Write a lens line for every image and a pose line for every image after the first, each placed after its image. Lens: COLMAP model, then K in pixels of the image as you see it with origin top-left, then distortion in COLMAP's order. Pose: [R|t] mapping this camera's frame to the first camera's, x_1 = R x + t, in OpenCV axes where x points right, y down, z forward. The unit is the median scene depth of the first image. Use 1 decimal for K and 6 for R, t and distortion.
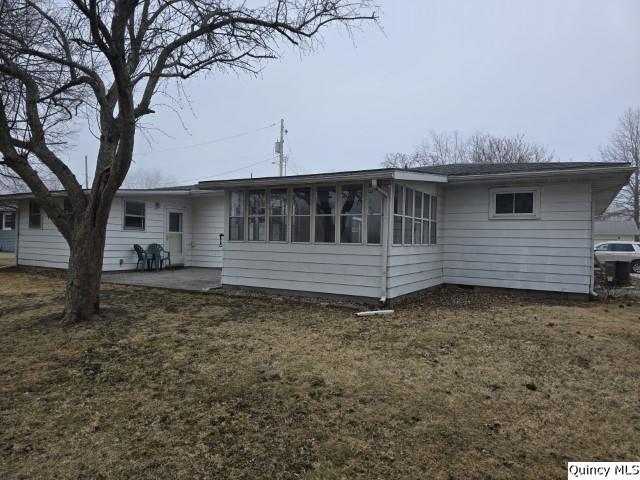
lens RADIAL K [[426.8, 0, 321.1], [0, 426.8, 238.1], [0, 0, 1]] dist [0.031475, -0.003098]
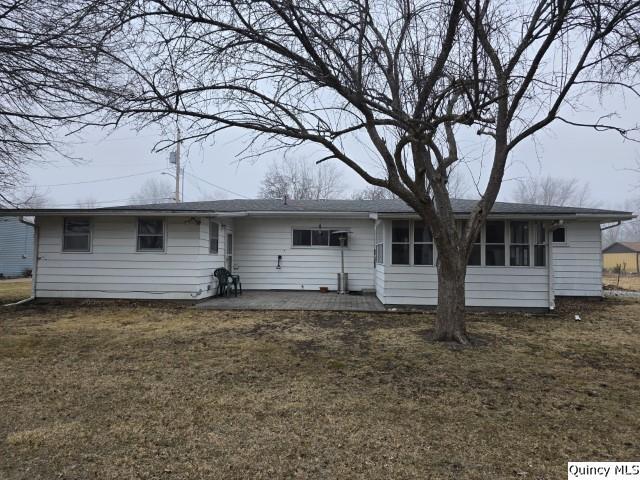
lens RADIAL K [[426.8, 0, 322.2], [0, 426.8, 244.0], [0, 0, 1]] dist [0.031475, -0.003098]
pose [[0.888354, 0.004408, 0.459139, -0.663006], [0.003920, 0.999845, -0.017184, -0.021978], [-0.459143, 0.017065, 0.888198, 0.077466]]
